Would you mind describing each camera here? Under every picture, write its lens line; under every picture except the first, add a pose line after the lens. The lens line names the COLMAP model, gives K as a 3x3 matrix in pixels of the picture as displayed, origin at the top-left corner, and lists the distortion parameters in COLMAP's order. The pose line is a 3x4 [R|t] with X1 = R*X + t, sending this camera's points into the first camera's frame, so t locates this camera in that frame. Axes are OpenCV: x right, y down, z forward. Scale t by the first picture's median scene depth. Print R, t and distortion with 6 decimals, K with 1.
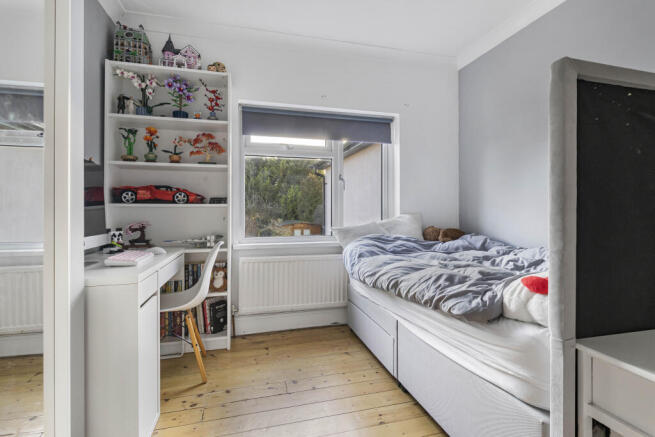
lens RADIAL K [[324.2, 0, 329.8], [0, 324.2, 210.3], [0, 0, 1]] dist [-0.012500, -0.000062]
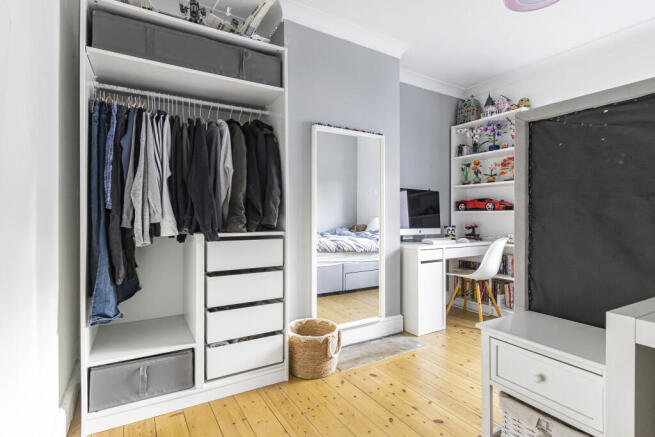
lens RADIAL K [[324.2, 0, 329.8], [0, 324.2, 210.3], [0, 0, 1]] dist [-0.012500, -0.000062]
pose [[0.270376, -0.011236, -0.962689, 0.728600], [0.001606, 0.999936, -0.011219, -0.007614], [0.962753, 0.001488, 0.270377, -0.078076]]
